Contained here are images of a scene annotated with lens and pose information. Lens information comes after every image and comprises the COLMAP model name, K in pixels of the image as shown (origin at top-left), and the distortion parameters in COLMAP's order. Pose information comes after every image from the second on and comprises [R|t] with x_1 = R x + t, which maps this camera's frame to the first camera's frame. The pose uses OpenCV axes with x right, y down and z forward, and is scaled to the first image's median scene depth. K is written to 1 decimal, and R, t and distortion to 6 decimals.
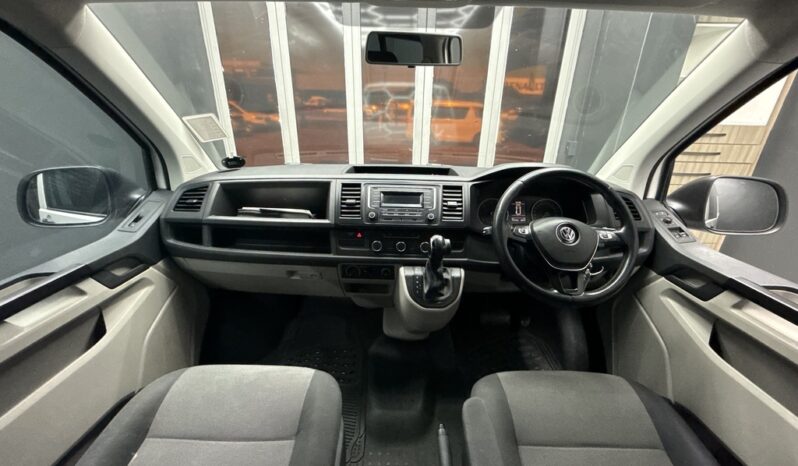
lens RADIAL K [[315.3, 0, 398.9], [0, 315.3, 230.2], [0, 0, 1]] dist [-0.000503, 0.000150]
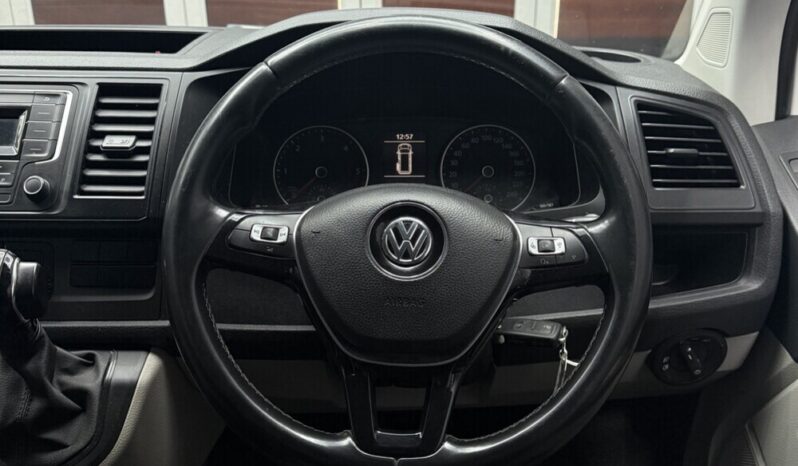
lens RADIAL K [[794.2, 0, 399.1], [0, 794.2, 234.6], [0, 0, 1]] dist [0.024395, 0.000000]
pose [[0.999839, -0.014309, 0.010862, 0.431037], [0.014072, 0.999667, 0.021649, -0.007609], [-0.011168, -0.021493, 0.999707, 0.222059]]
